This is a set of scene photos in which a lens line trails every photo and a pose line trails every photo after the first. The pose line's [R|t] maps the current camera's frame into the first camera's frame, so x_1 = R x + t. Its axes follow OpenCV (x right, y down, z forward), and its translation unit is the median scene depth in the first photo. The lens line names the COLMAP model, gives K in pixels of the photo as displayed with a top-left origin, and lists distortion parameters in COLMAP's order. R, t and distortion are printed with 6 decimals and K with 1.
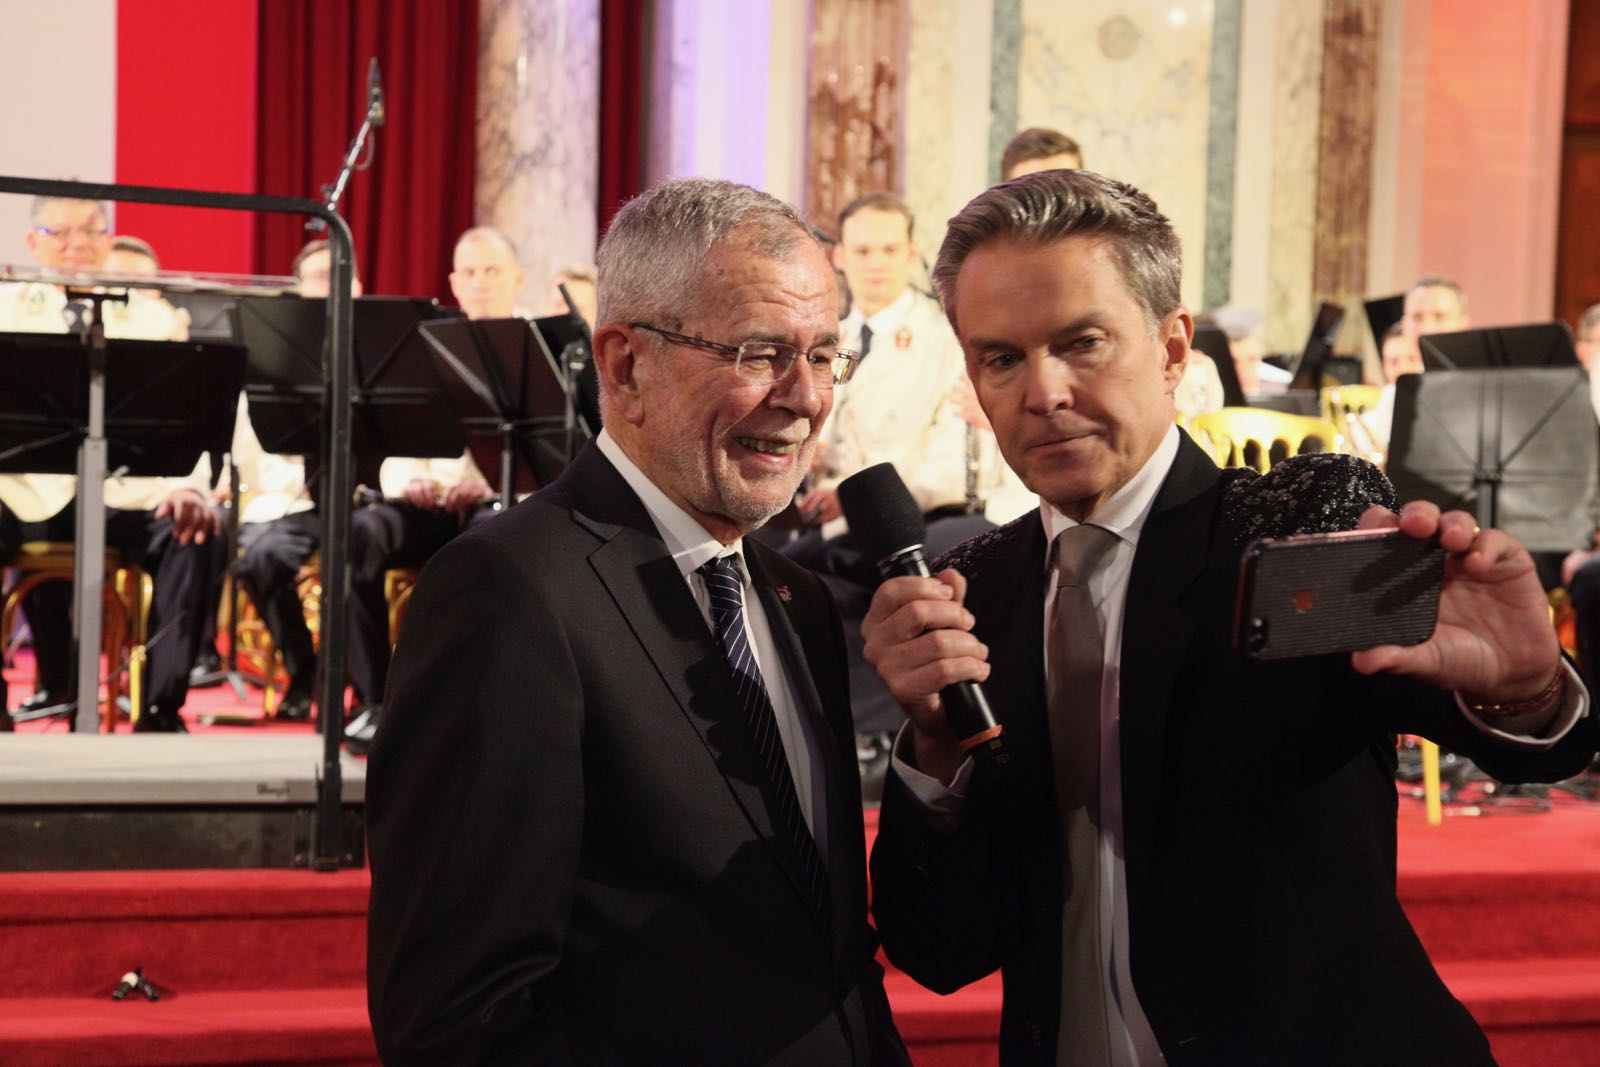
lens RADIAL K [[2984.7, 0, 800.0], [0, 2984.7, 533.5], [0, 0, 1]] dist [0.258714, 0.037988]
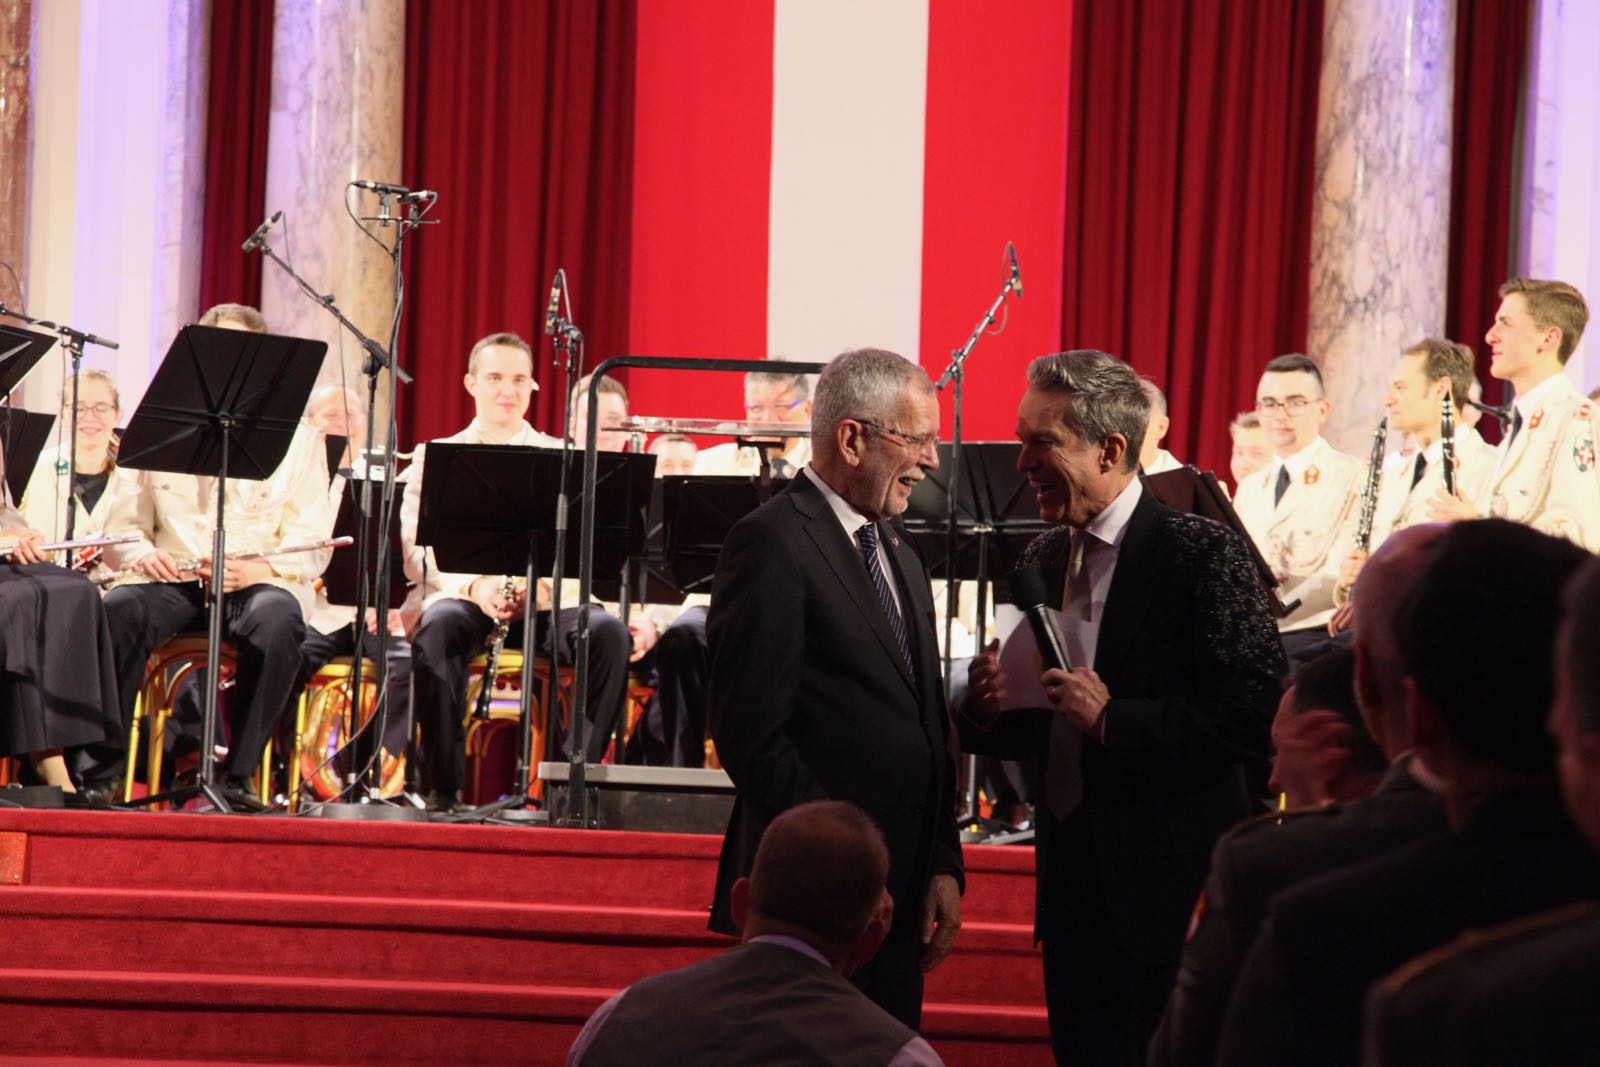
lens RADIAL K [[4685.0, 0, 800.0], [0, 4685.0, 533.5], [0, 0, 1]] dist [0.799859, -1.452661]
pose [[0.954901, -0.017222, -0.296425, 0.168724], [-0.004002, 0.997479, -0.070843, 0.045345], [0.296898, 0.068835, 0.952425, -0.398556]]
